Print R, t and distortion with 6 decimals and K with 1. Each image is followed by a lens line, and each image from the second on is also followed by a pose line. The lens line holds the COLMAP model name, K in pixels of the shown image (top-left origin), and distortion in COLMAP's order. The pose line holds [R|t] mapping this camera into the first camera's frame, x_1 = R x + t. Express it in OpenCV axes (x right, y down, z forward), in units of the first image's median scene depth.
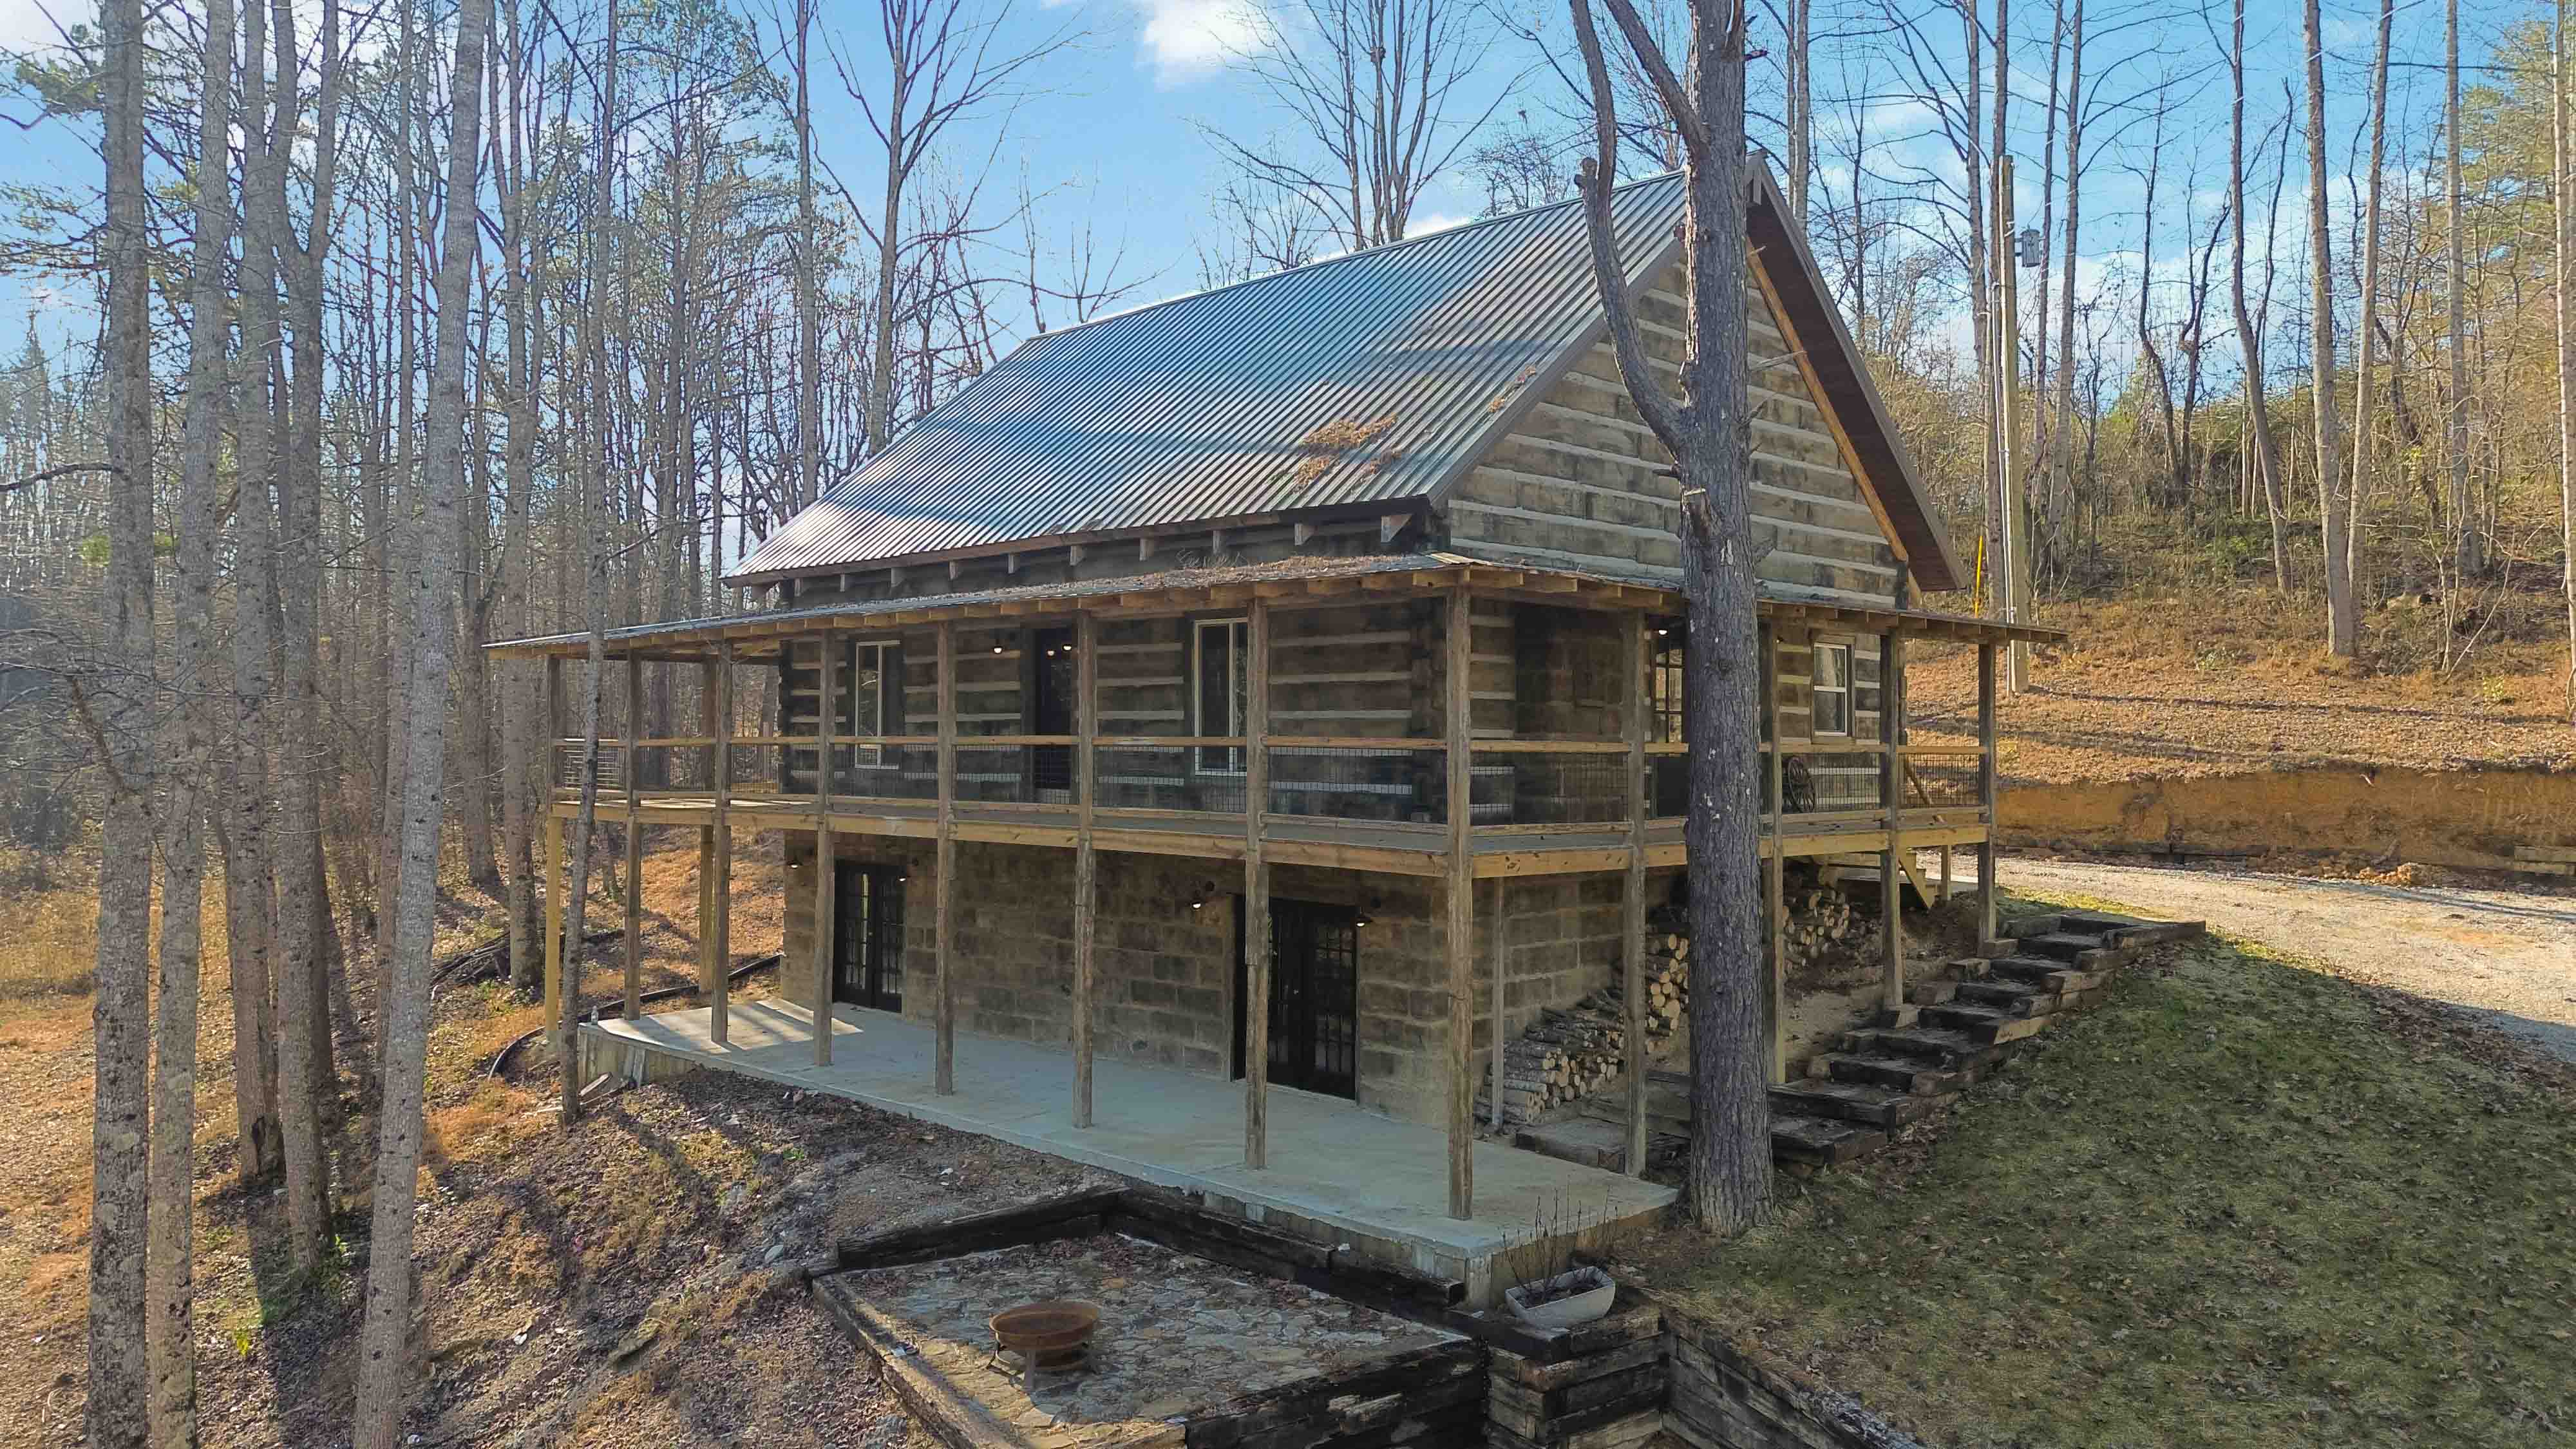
lens RADIAL K [[1819.2, 0, 1288.0], [0, 1819.2, 724.5], [0, 0, 1]] dist [0.116153, -0.194780]
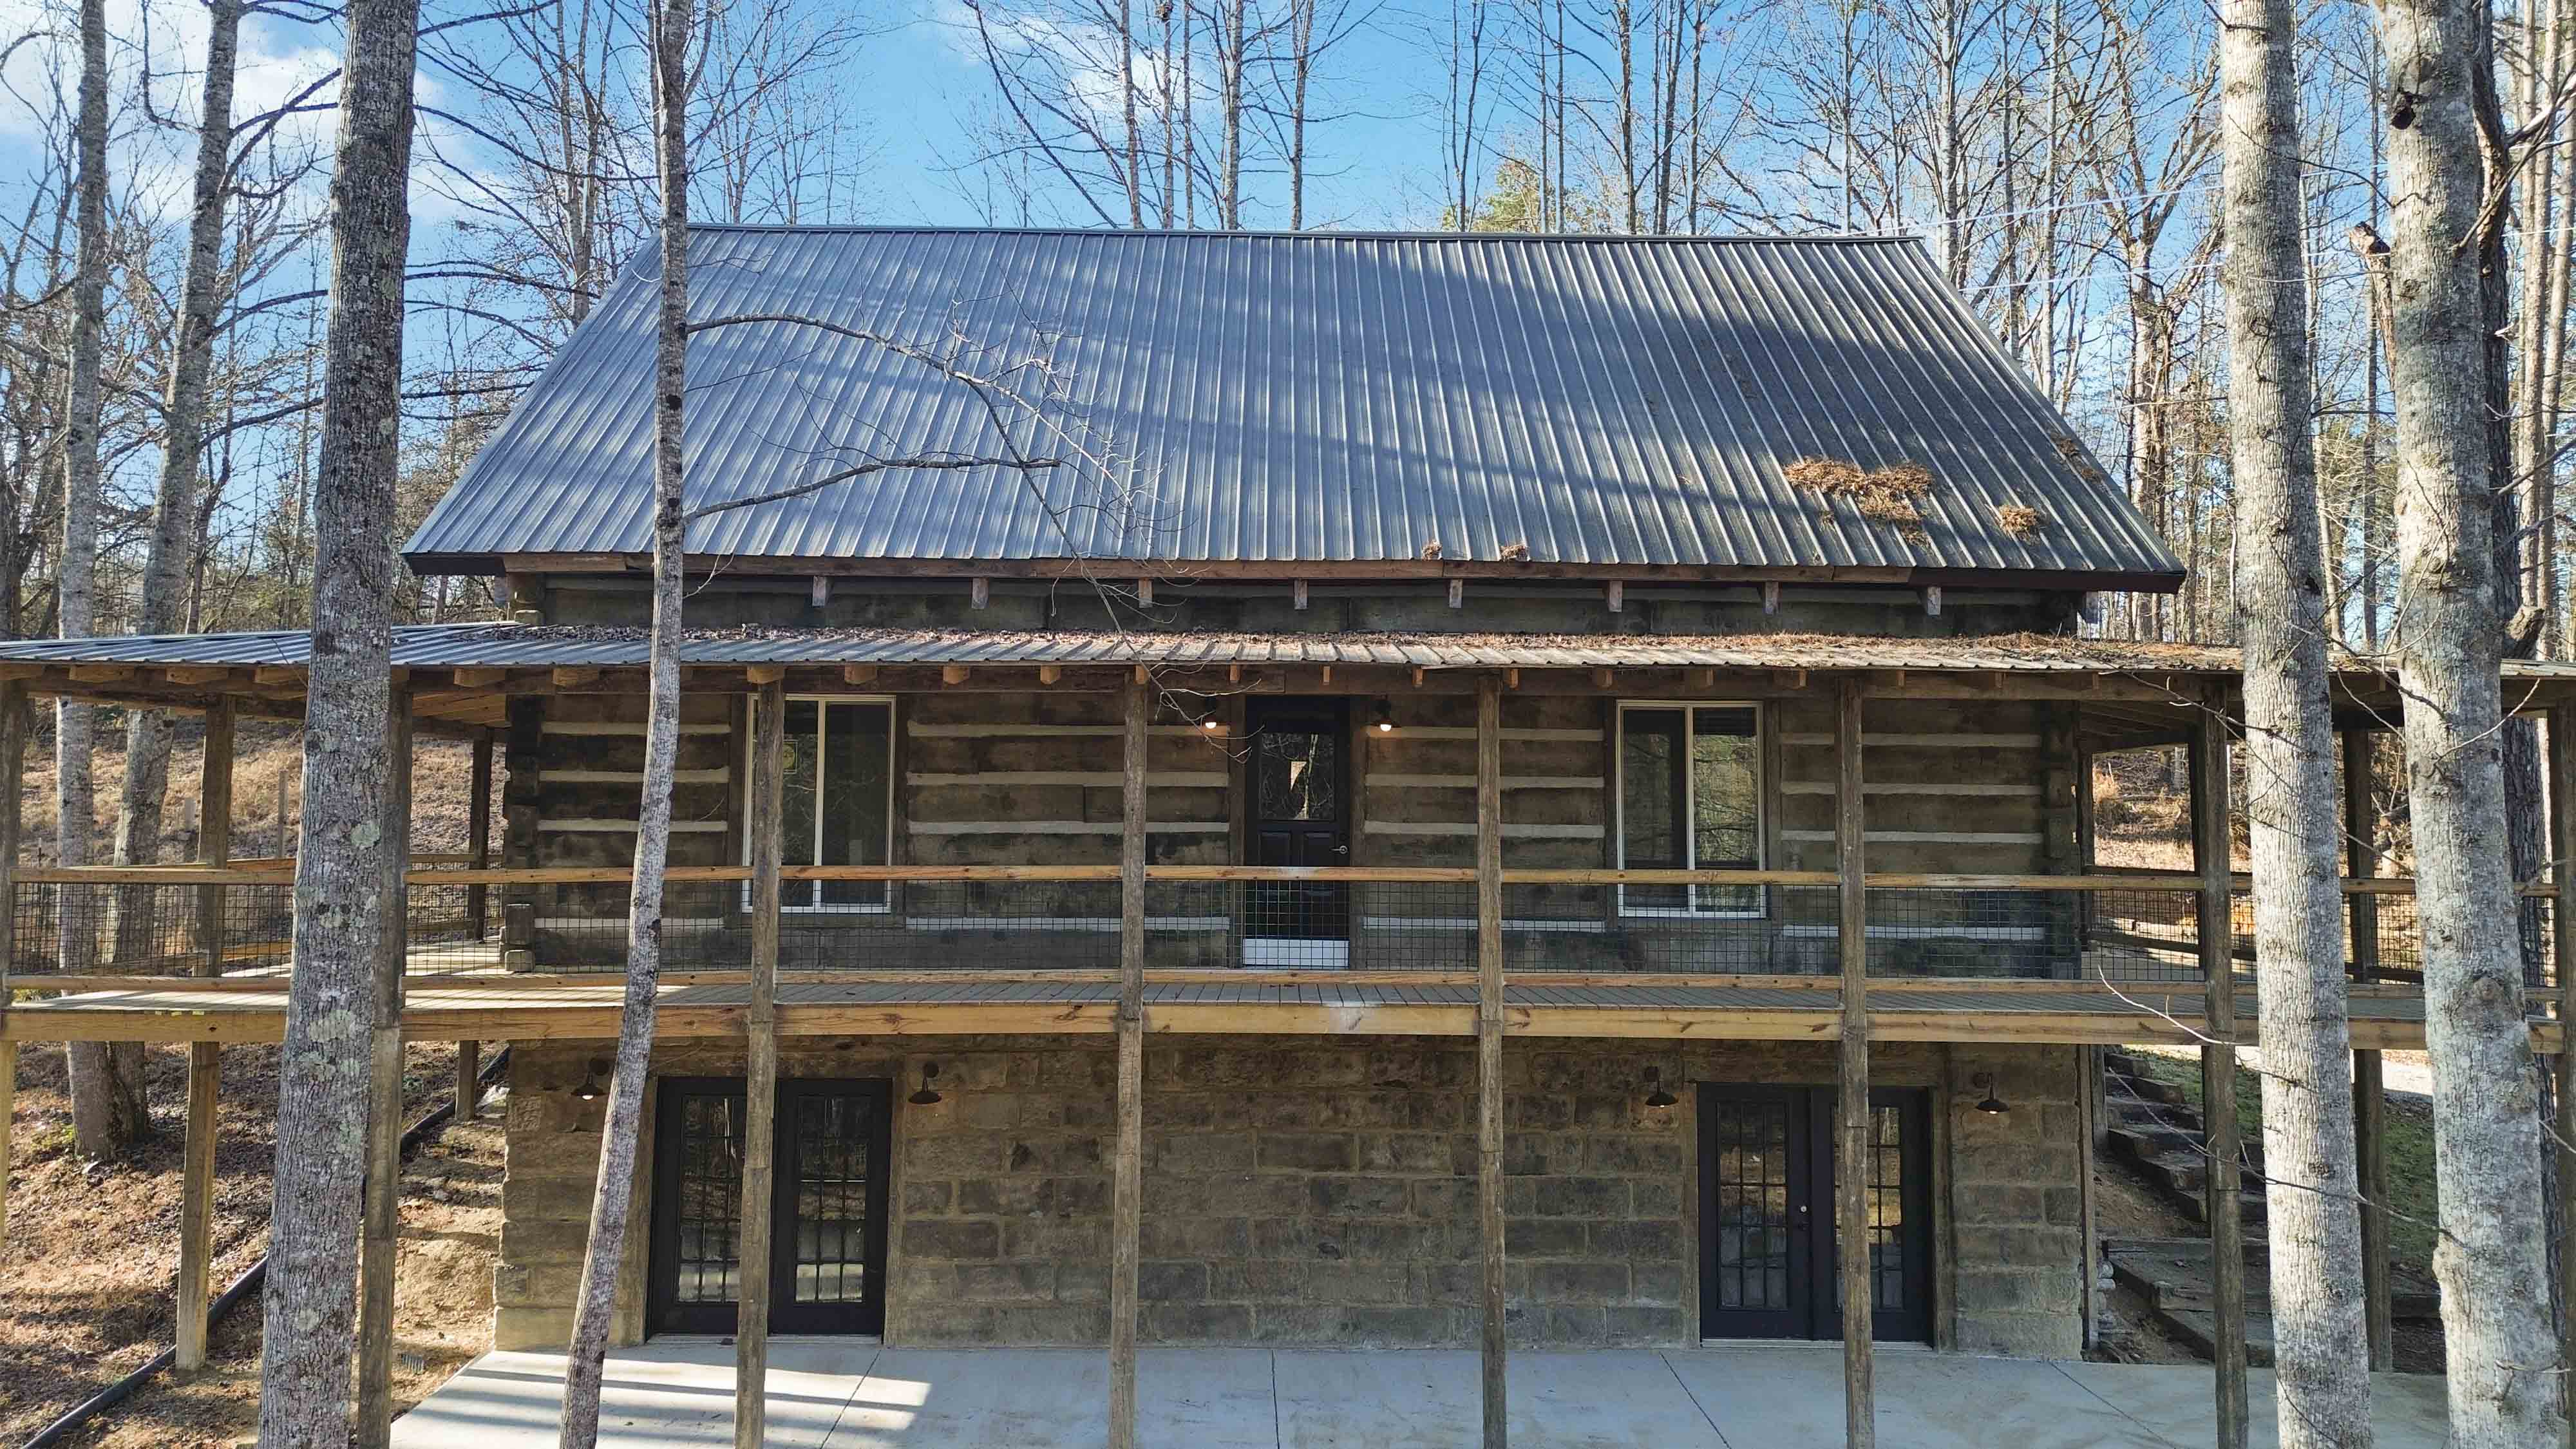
lens RADIAL K [[1819.2, 0, 1288.0], [0, 1819.2, 724.5], [0, 0, 1]] dist [0.116153, -0.194780]
pose [[0.698156, 0.053605, 0.713936, -0.661714], [-0.011834, 0.997921, -0.063356, -0.000442], [-0.715848, 0.035783, 0.697339, 0.593992]]
